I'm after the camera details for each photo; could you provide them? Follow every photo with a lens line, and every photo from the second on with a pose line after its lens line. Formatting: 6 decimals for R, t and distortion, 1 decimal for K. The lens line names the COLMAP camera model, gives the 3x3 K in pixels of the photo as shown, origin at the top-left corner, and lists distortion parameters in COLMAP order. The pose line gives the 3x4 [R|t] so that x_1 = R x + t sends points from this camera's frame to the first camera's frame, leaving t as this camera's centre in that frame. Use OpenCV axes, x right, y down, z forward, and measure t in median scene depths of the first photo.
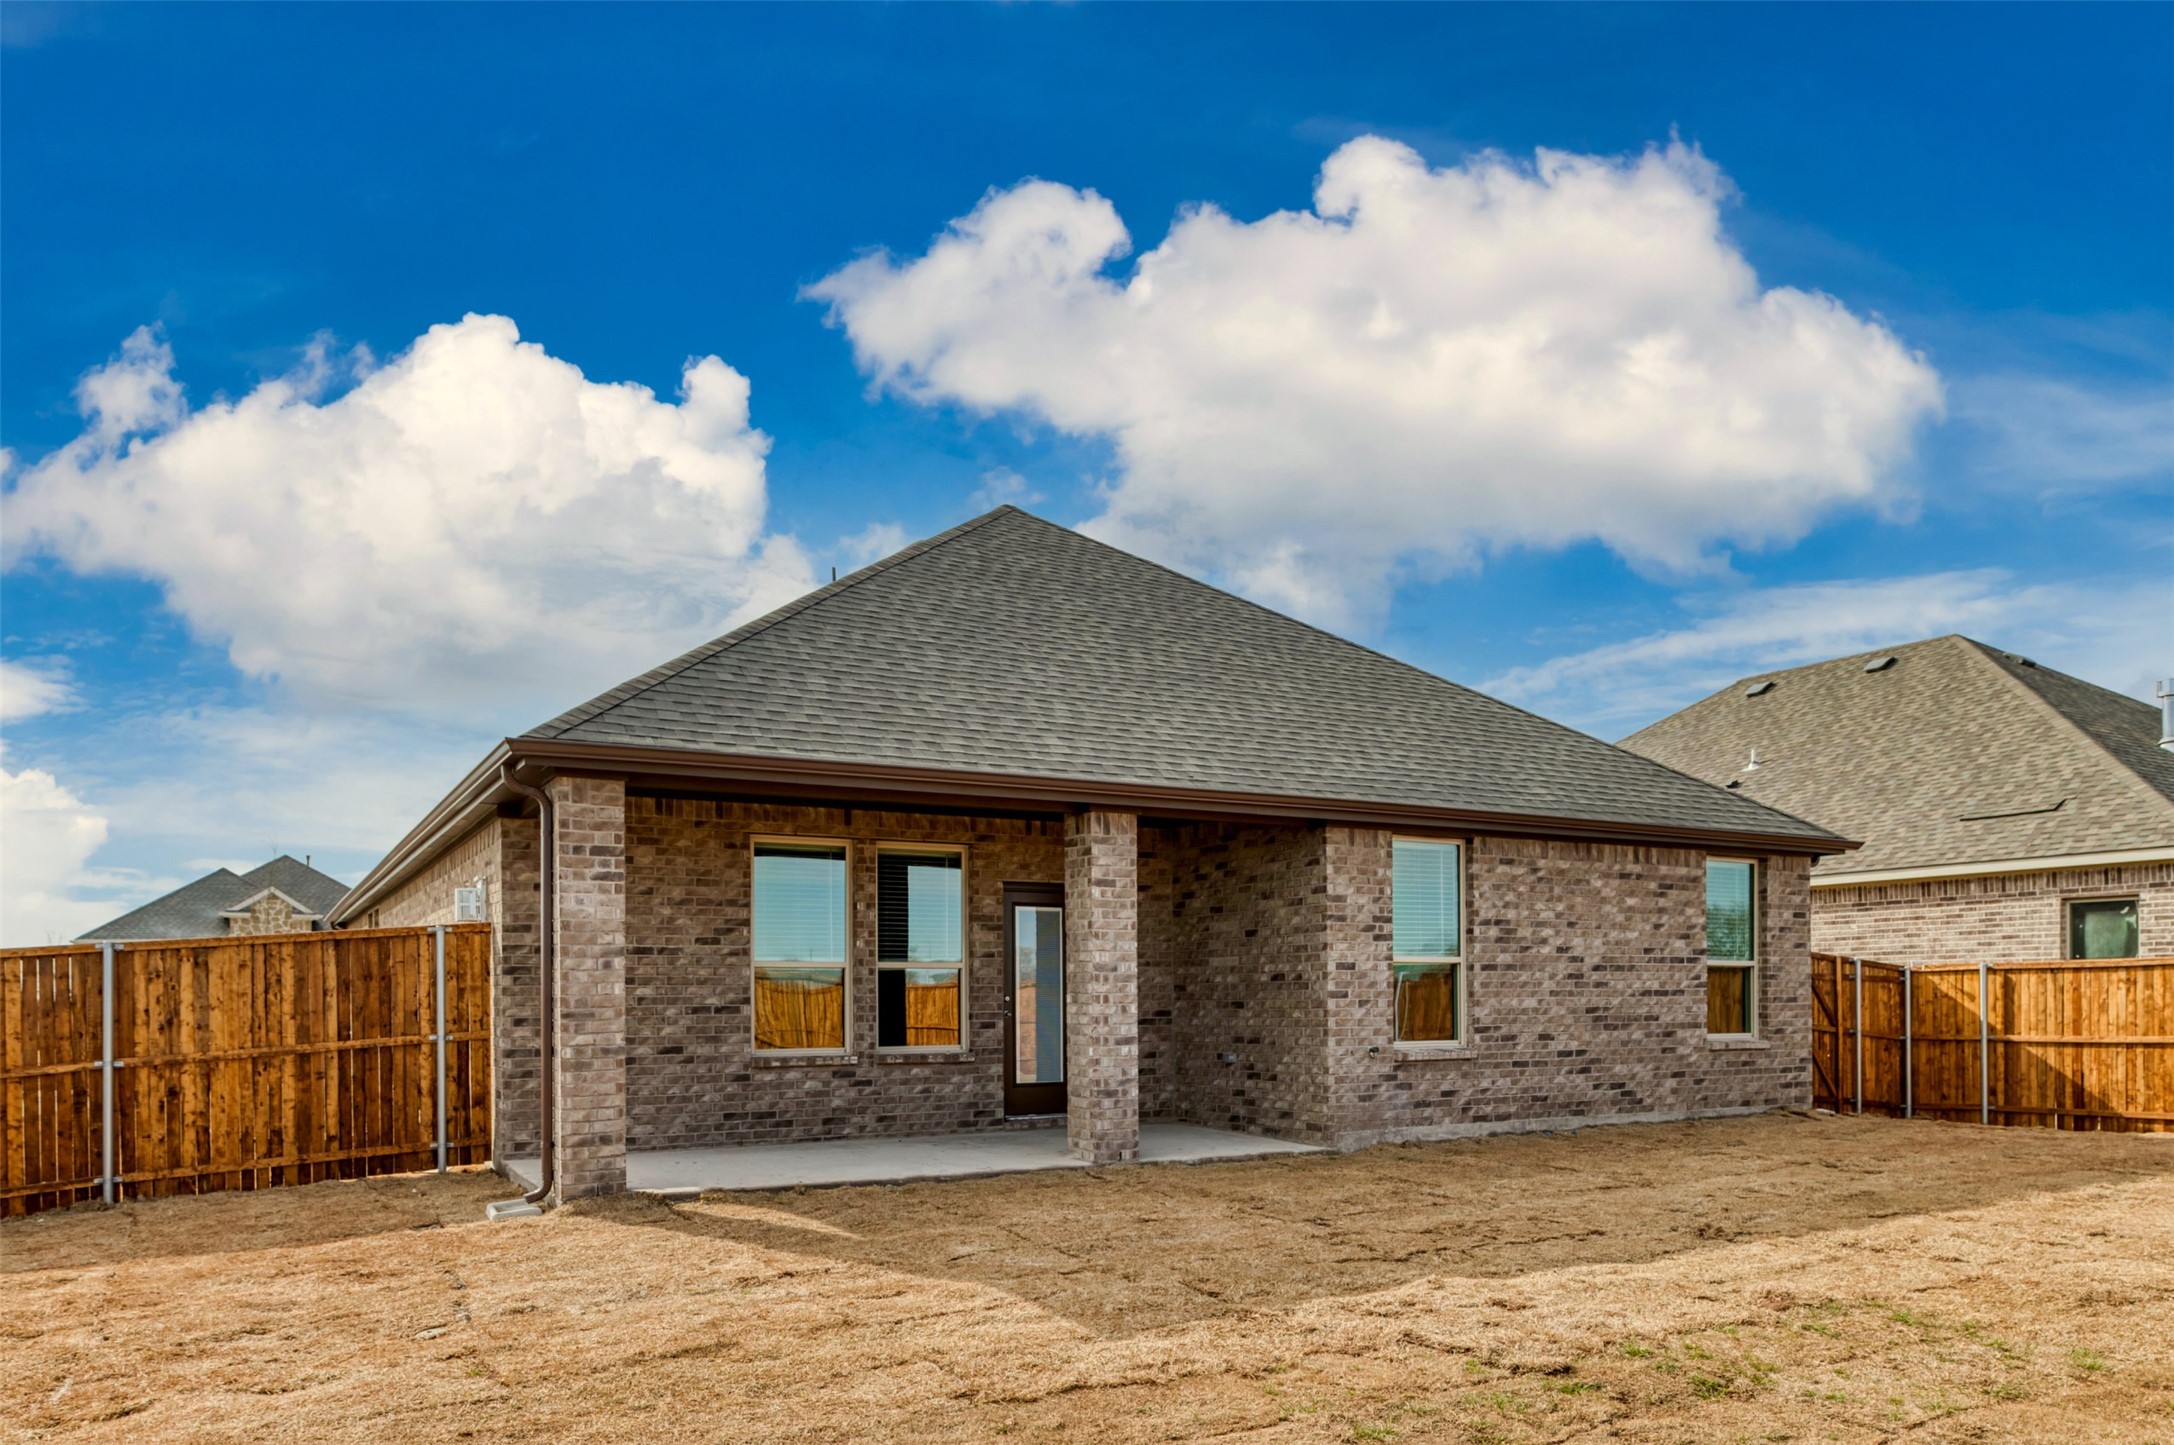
lens RADIAL K [[1495.8, 0, 1094.4], [0, 1495.8, 1003.1], [0, 0, 1]] dist [-0.008747, -0.002162]
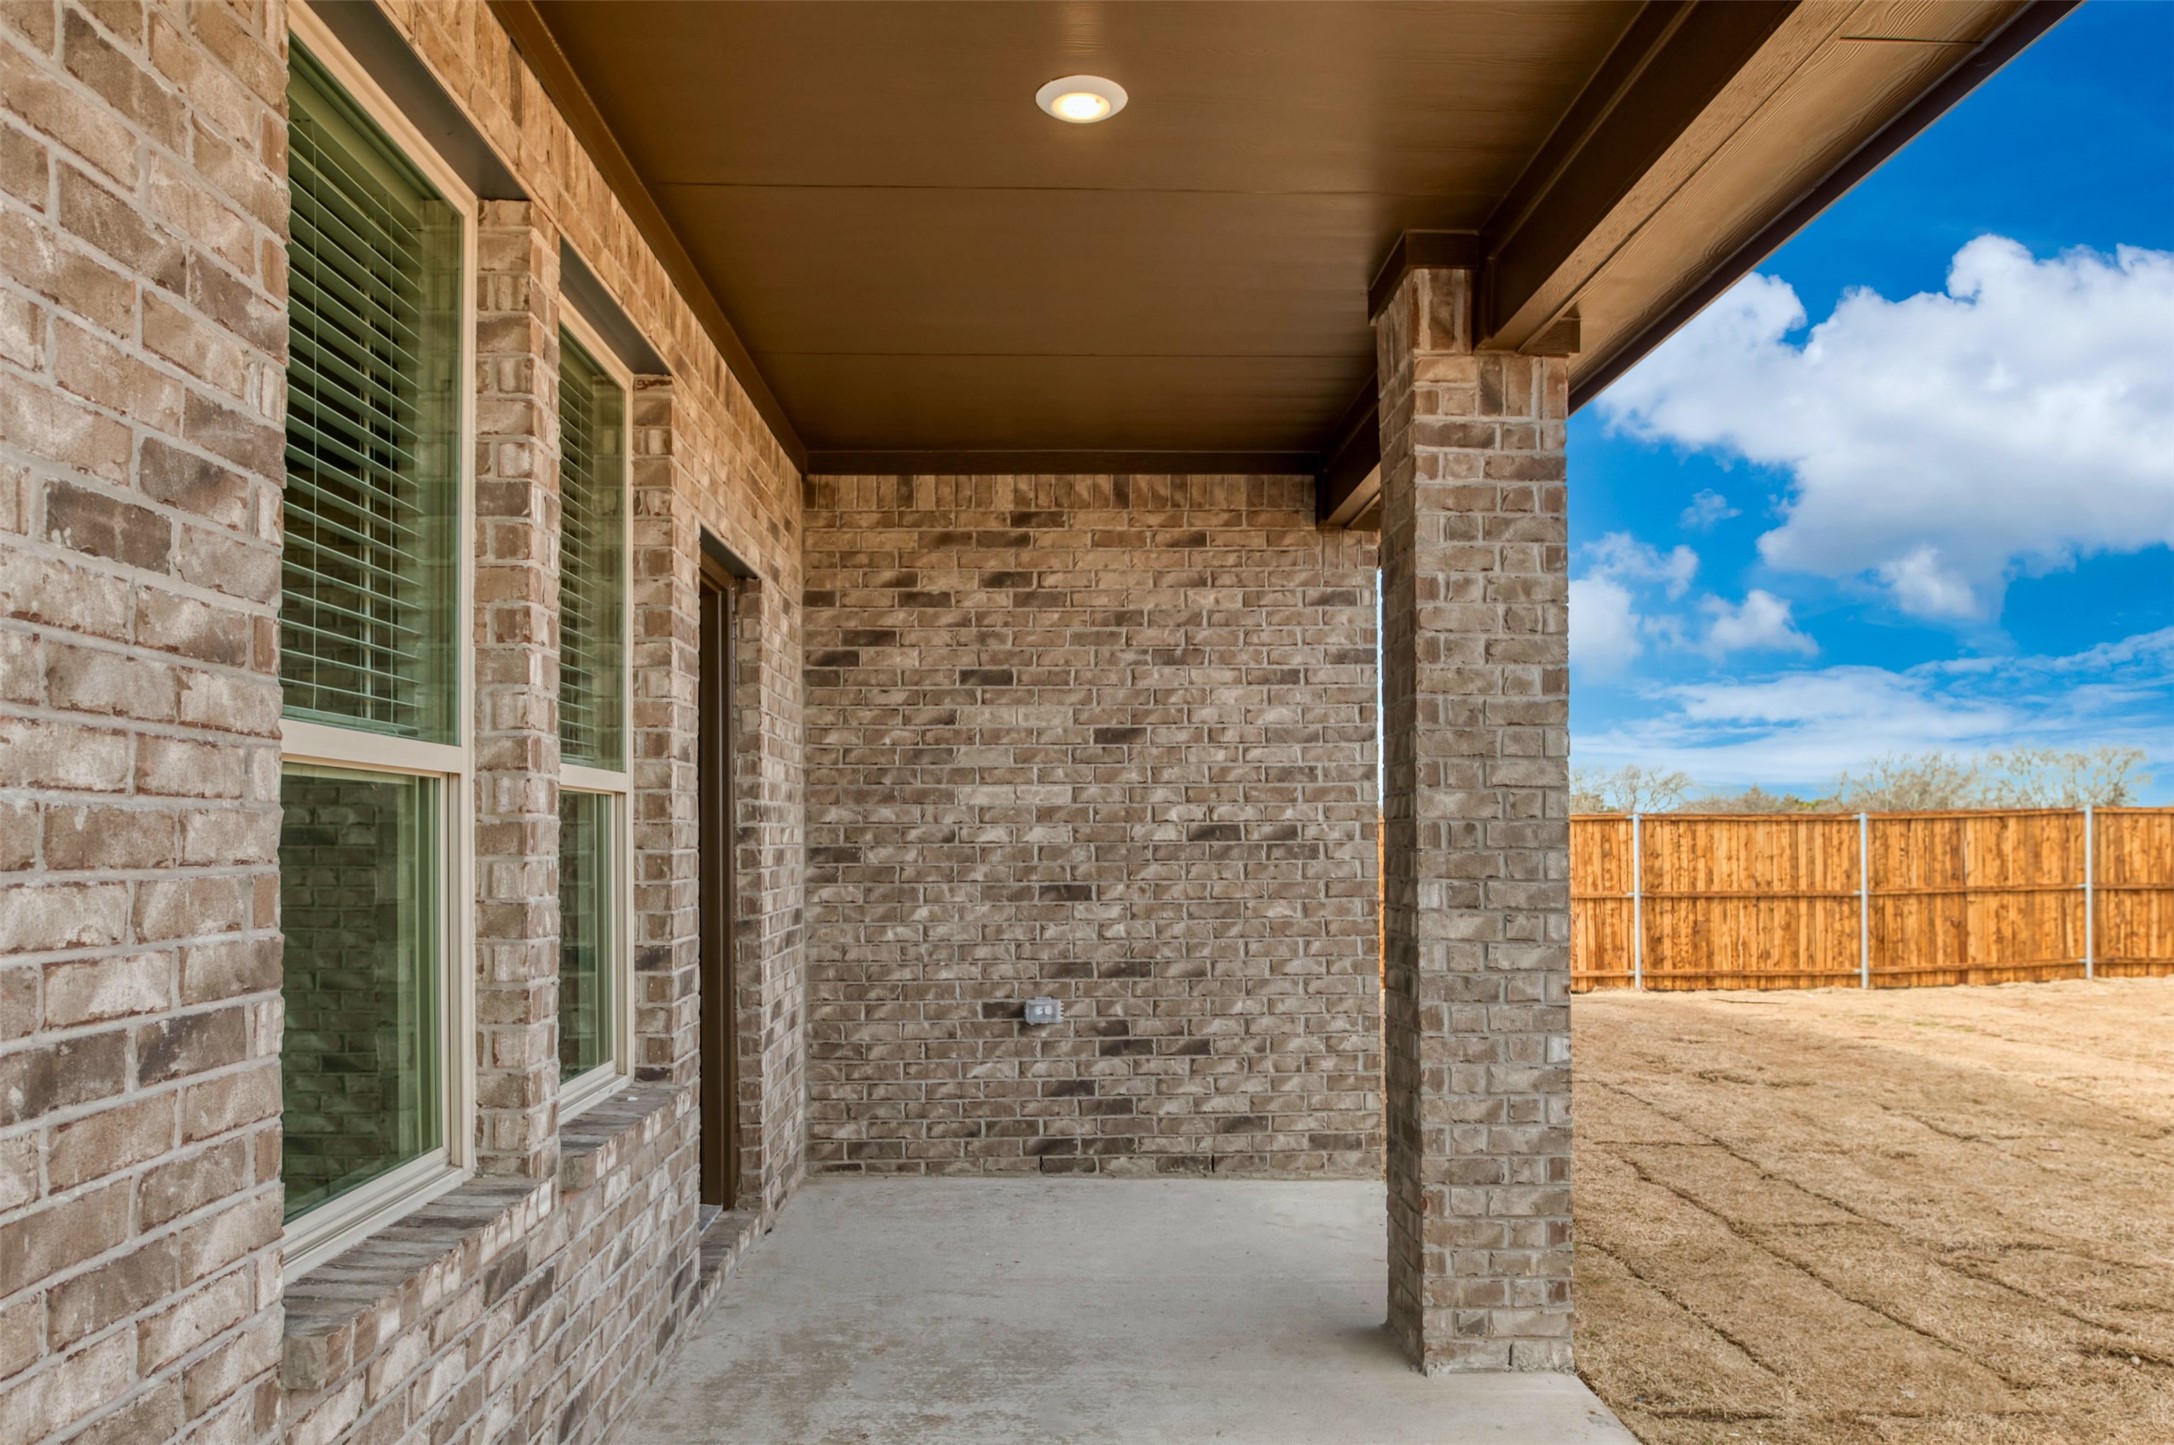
lens RADIAL K [[1504.7, 0, 1101.4], [0, 1504.7, 820.6], [0, 0, 1]] dist [-0.002068, -0.000963]
pose [[0.462912, 0.013901, 0.886295, -0.314833], [0.005338, 0.999815, -0.018469, -0.012610], [-0.886388, 0.013280, 0.462752, 0.815992]]
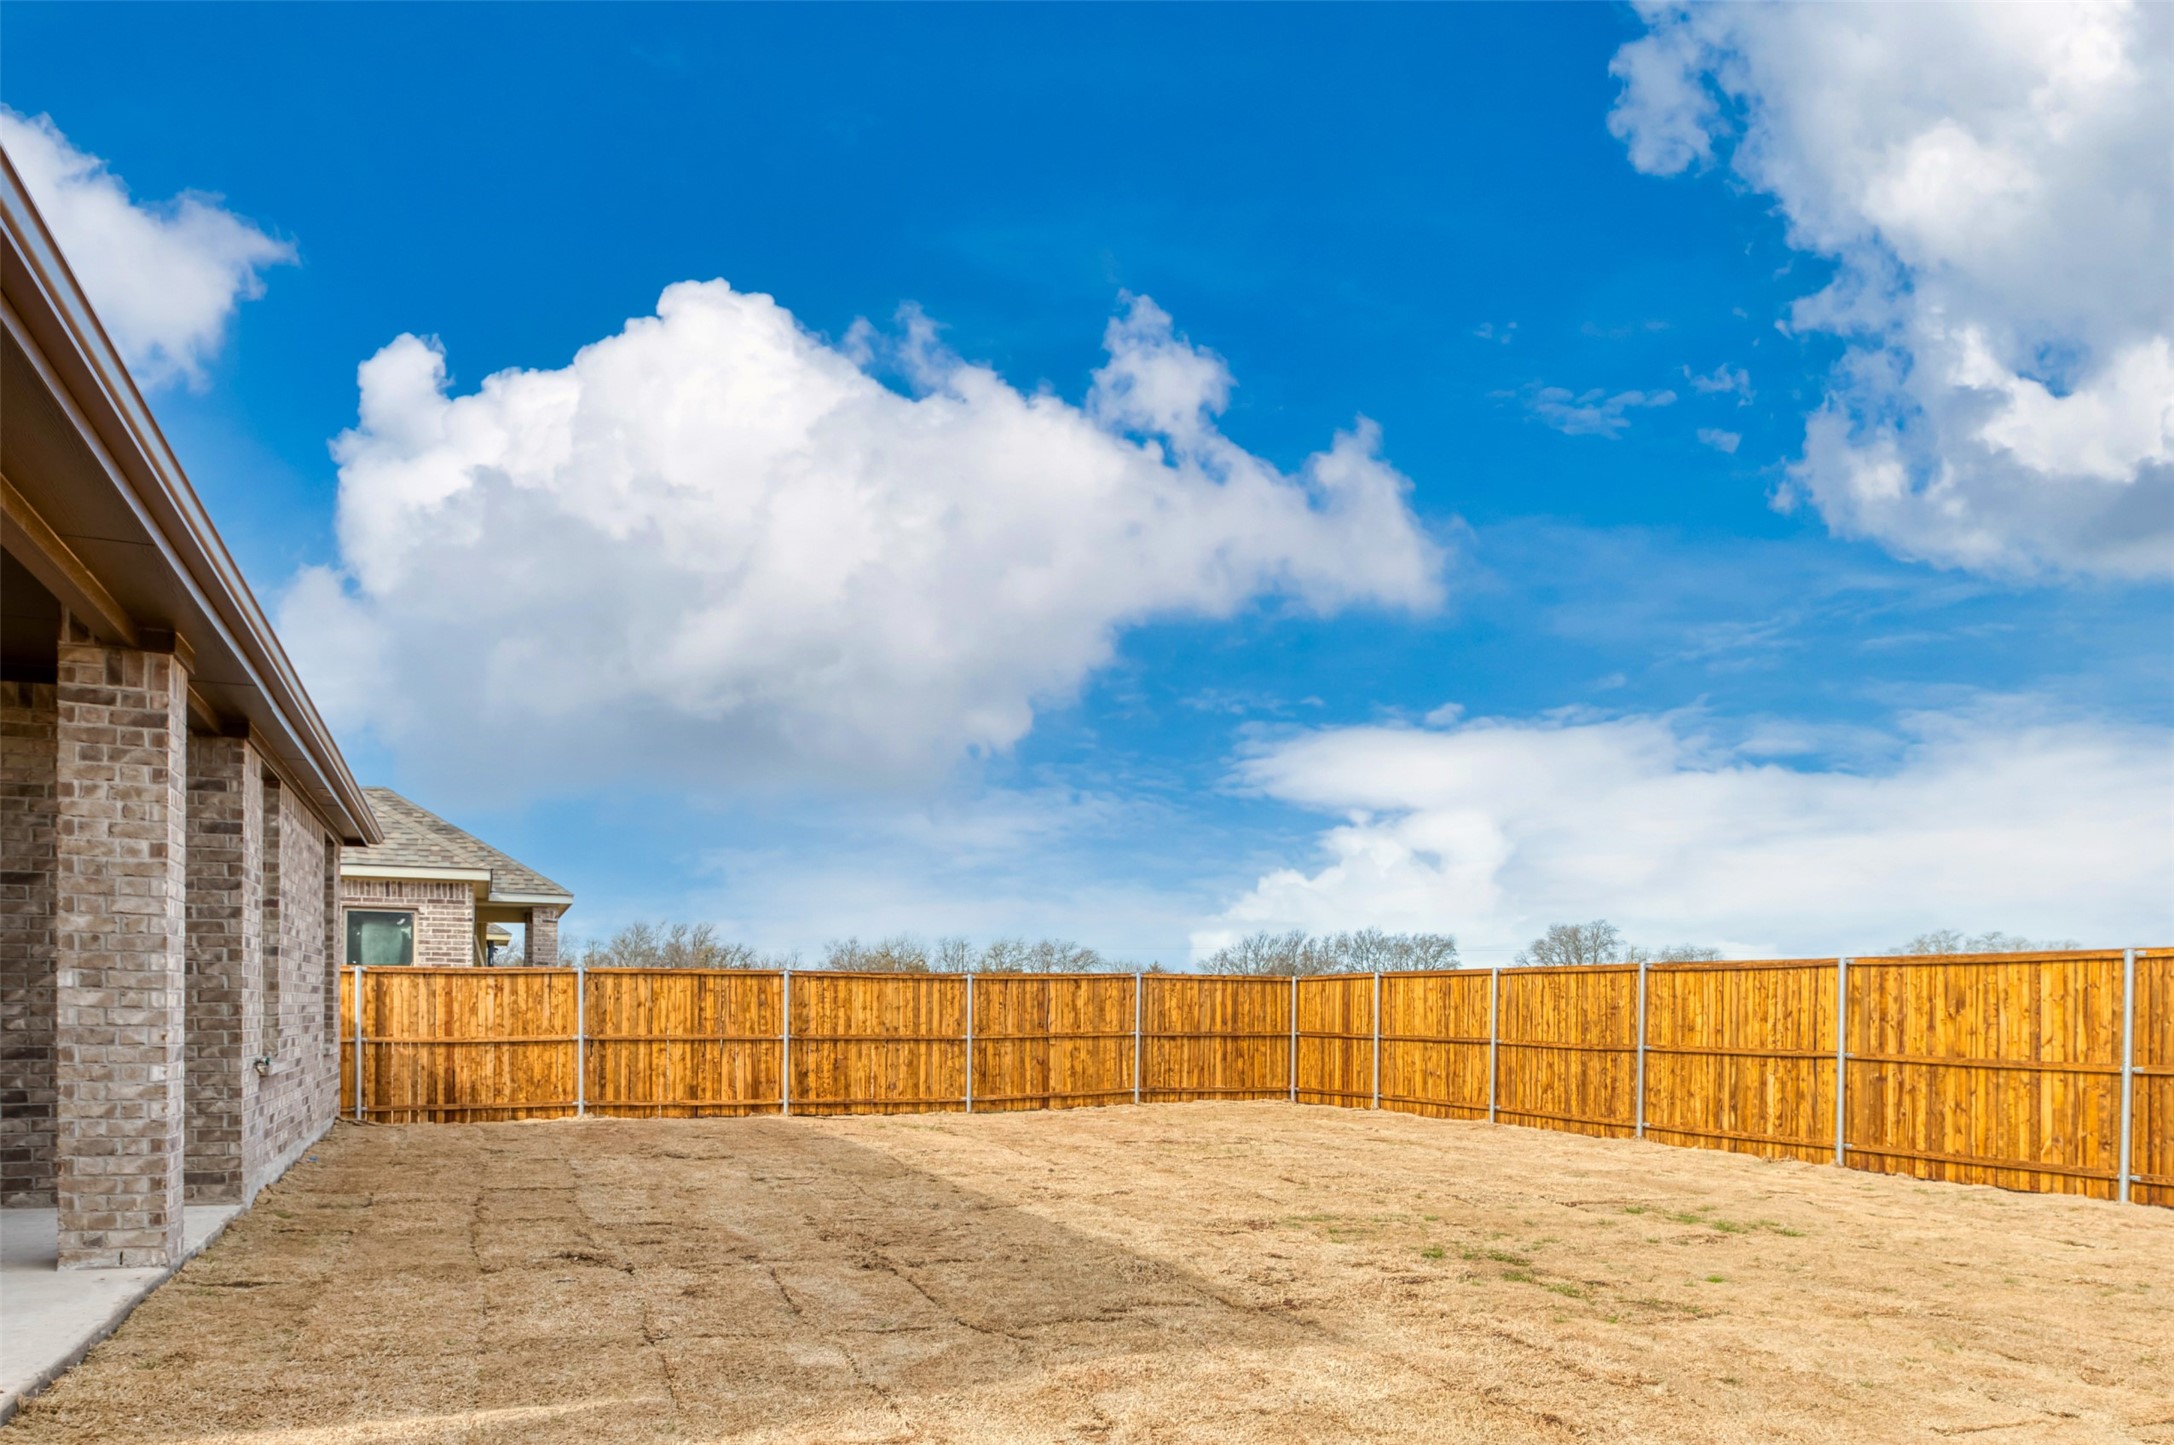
lens RADIAL K [[1496.0, 0, 1096.3], [0, 1496.0, 1018.8], [0, 0, 1]] dist [-0.005329, -0.007793]
pose [[0.127145, 0.001377, 0.991883, -0.456255], [-0.006267, 0.999980, -0.000585, 0.008589], [-0.991864, -0.006142, 0.127152, 0.501061]]
